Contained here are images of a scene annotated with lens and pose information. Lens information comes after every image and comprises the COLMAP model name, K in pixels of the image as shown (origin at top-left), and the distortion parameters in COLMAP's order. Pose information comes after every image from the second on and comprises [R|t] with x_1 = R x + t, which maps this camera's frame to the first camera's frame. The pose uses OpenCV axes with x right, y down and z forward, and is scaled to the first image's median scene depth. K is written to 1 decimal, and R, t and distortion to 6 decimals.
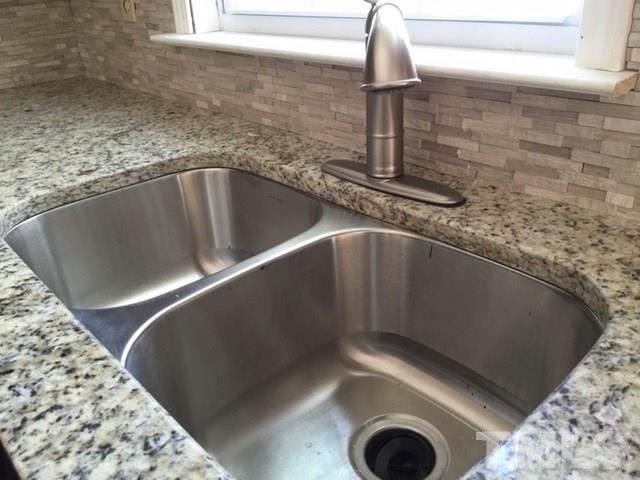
lens RADIAL K [[554.1, 0, 319.3], [0, 554.1, 239.8], [0, 0, 1]] dist [0.069733, -0.079040]
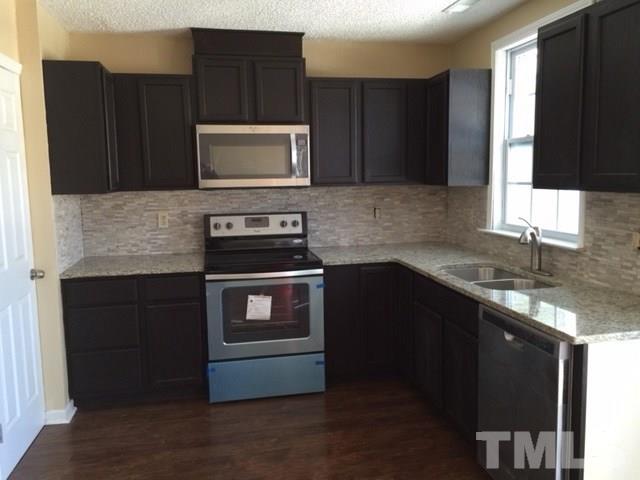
lens RADIAL K [[554.1, 0, 320.9], [0, 554.1, 236.4], [0, 0, 1]] dist [0.069733, -0.079040]
pose [[0.861487, 0.094909, -0.498831, 0.646592], [-0.248949, 0.935154, -0.252013, 0.874559], [0.442566, 0.341289, 0.829251, -2.528017]]
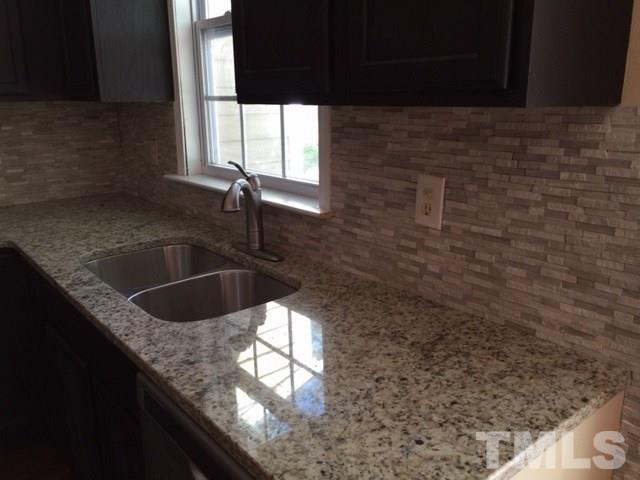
lens RADIAL K [[554.1, 0, 319.6], [0, 554.1, 239.0], [0, 0, 1]] dist [0.069733, -0.079040]
pose [[0.997779, 0.052127, -0.041468, 0.403854], [-0.059225, 0.979179, -0.194168, 0.225203], [0.030483, 0.196193, 0.980091, -1.002437]]
